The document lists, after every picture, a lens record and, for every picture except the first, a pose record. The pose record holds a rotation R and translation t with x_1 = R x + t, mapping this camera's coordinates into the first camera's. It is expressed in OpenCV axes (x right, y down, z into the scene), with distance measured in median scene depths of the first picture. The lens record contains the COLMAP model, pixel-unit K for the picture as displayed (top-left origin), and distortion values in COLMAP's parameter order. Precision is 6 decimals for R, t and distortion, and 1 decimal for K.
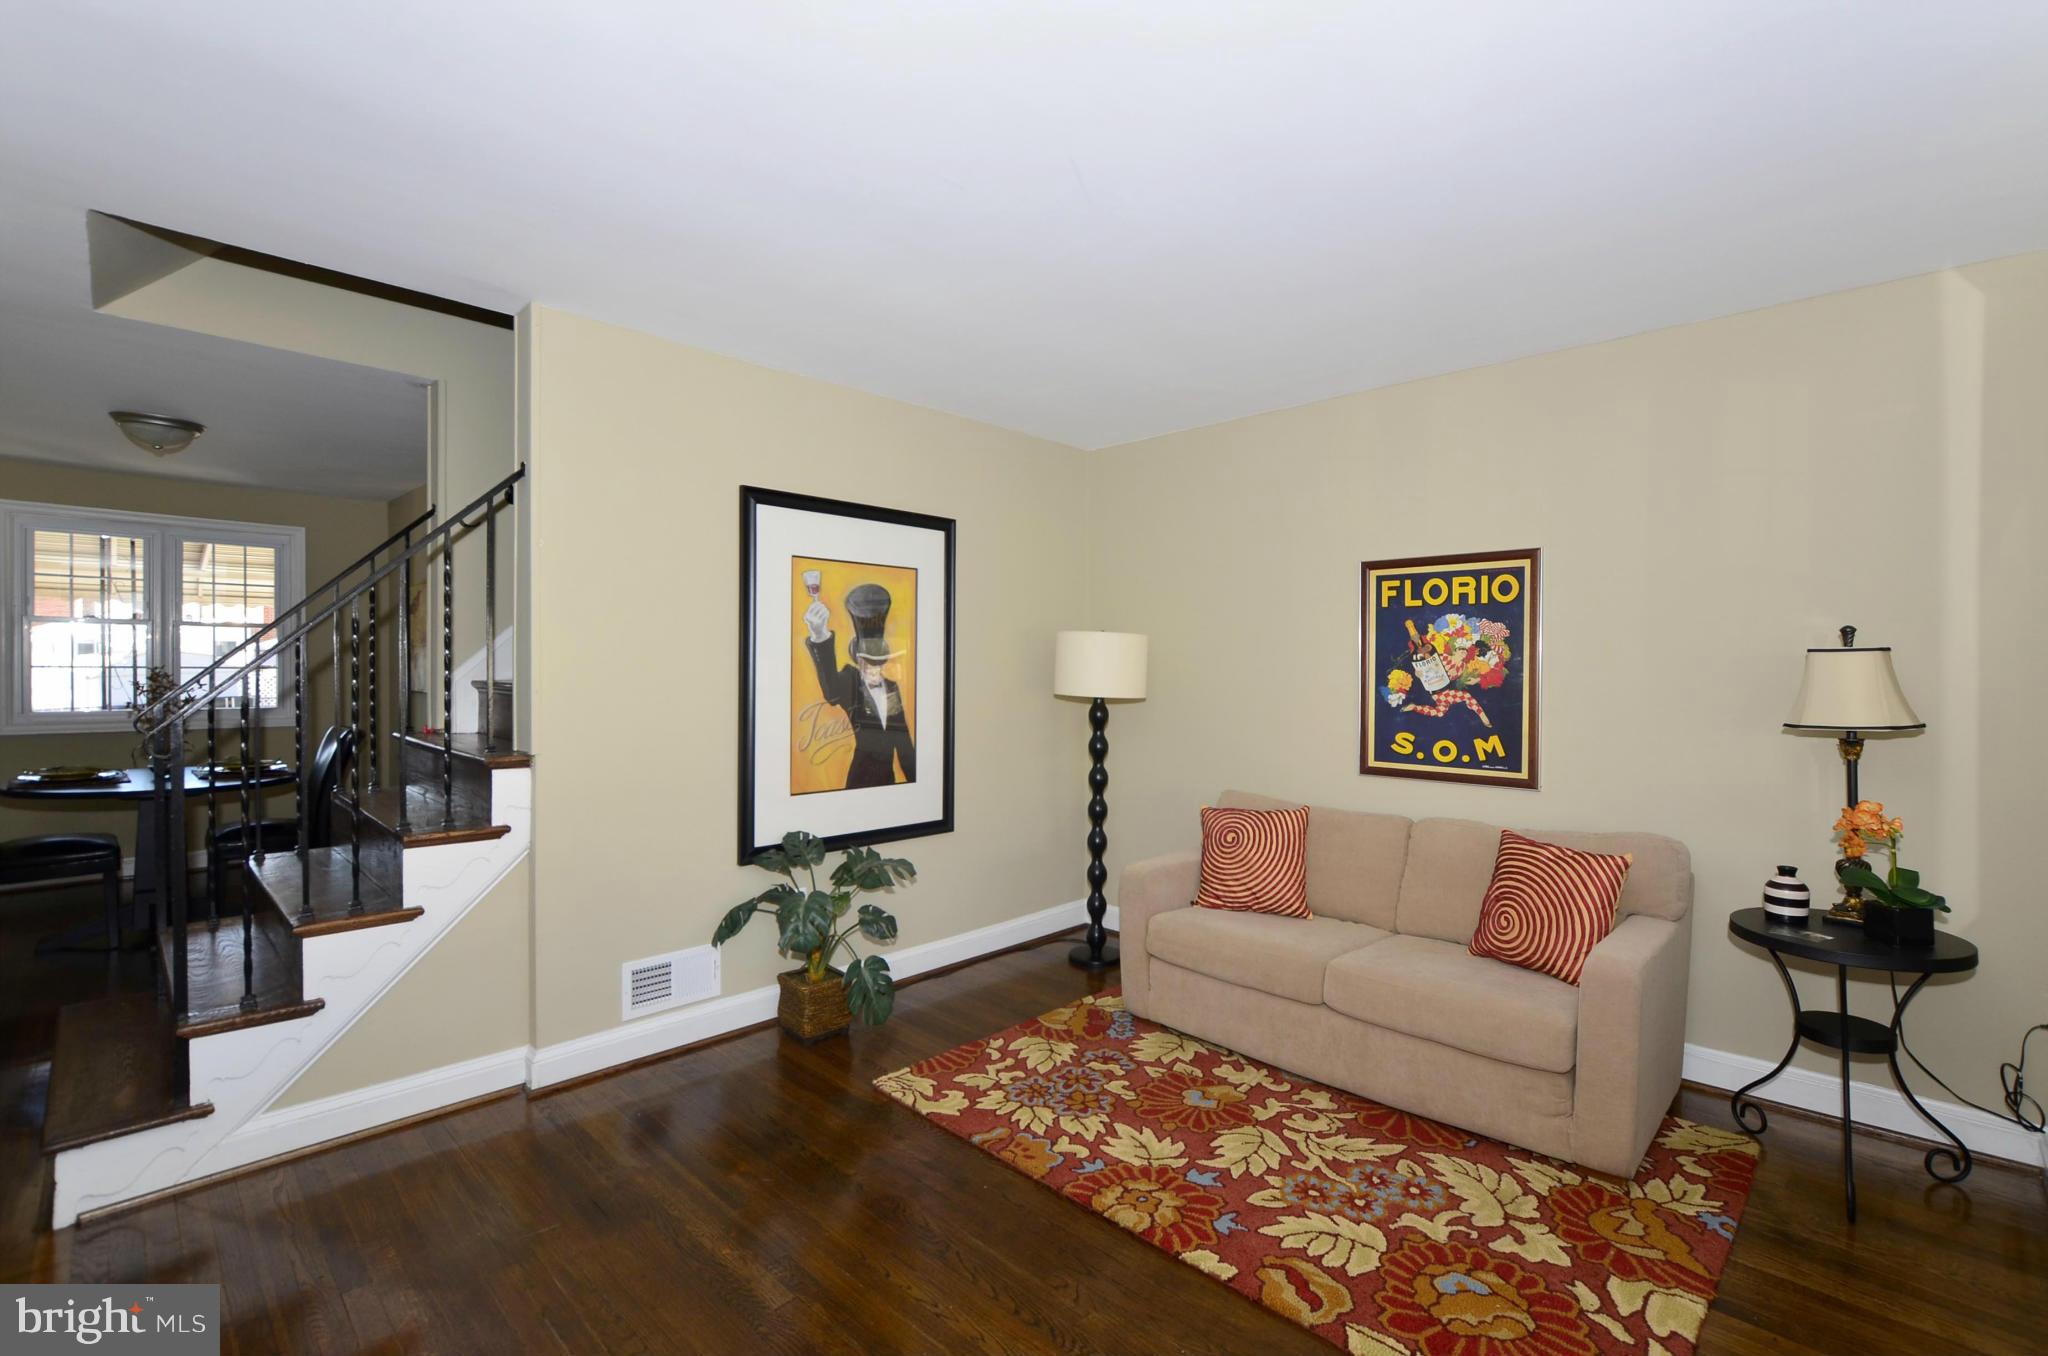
lens RADIAL K [[890.6, 0, 1024.0], [0, 890.6, 678.0], [0, 0, 1]] dist [-0.014297, 0.000276]
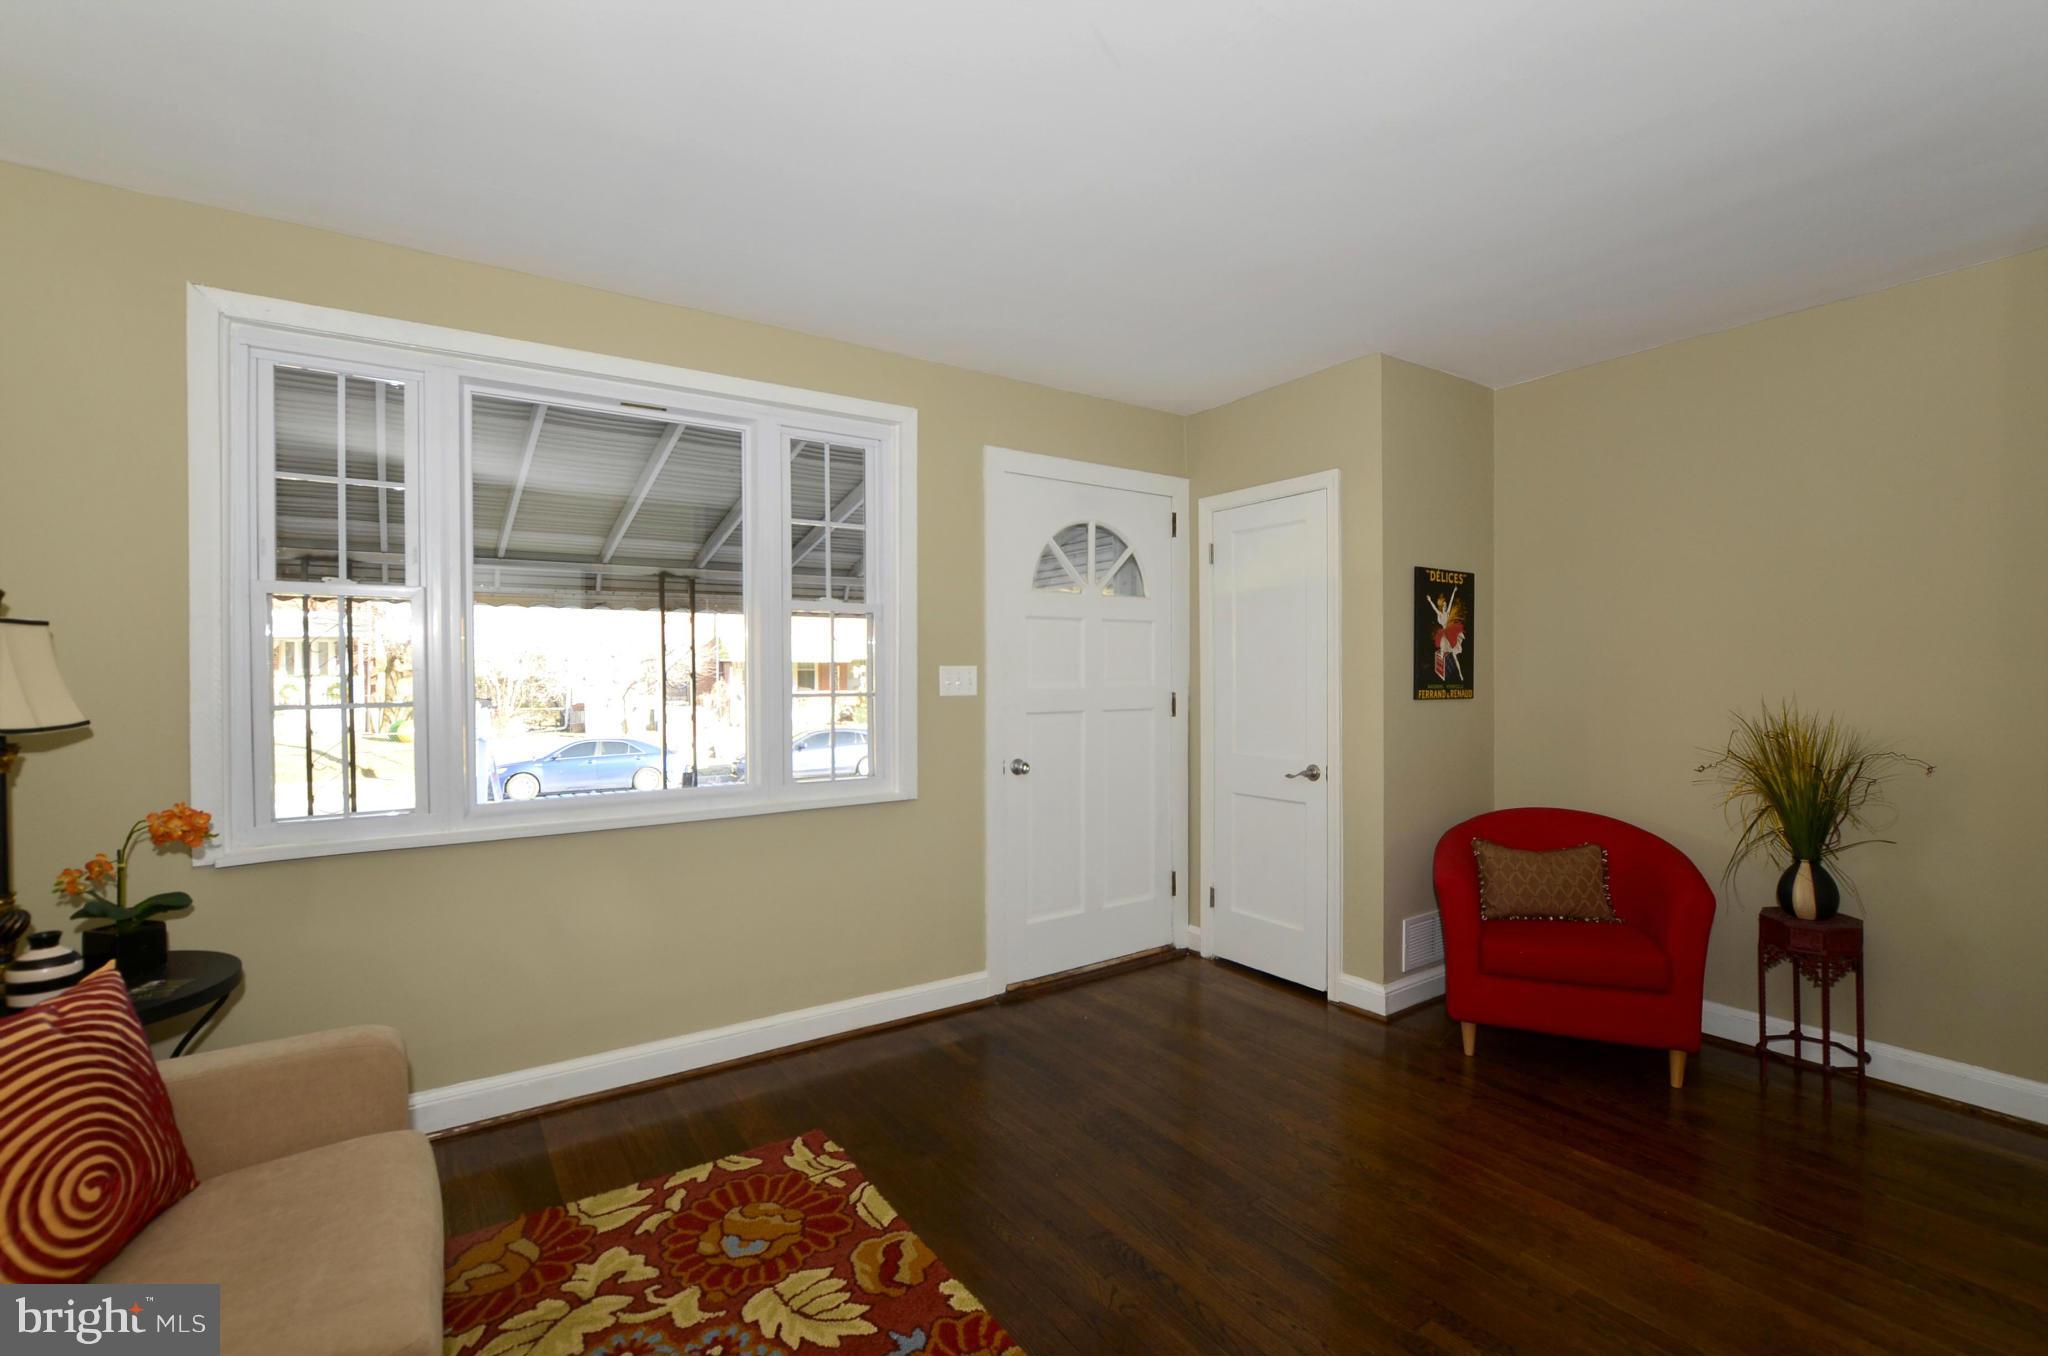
lens RADIAL K [[915.4, 0, 1024.0], [0, 915.4, 678.0], [0, 0, 1]] dist [-0.007774, 0.000892]
pose [[-0.981207, -0.002073, 0.192946, -0.021287], [0.002391, 0.999735, 0.022898, -0.002453], [-0.192942, 0.022929, -0.980942, 1.166723]]
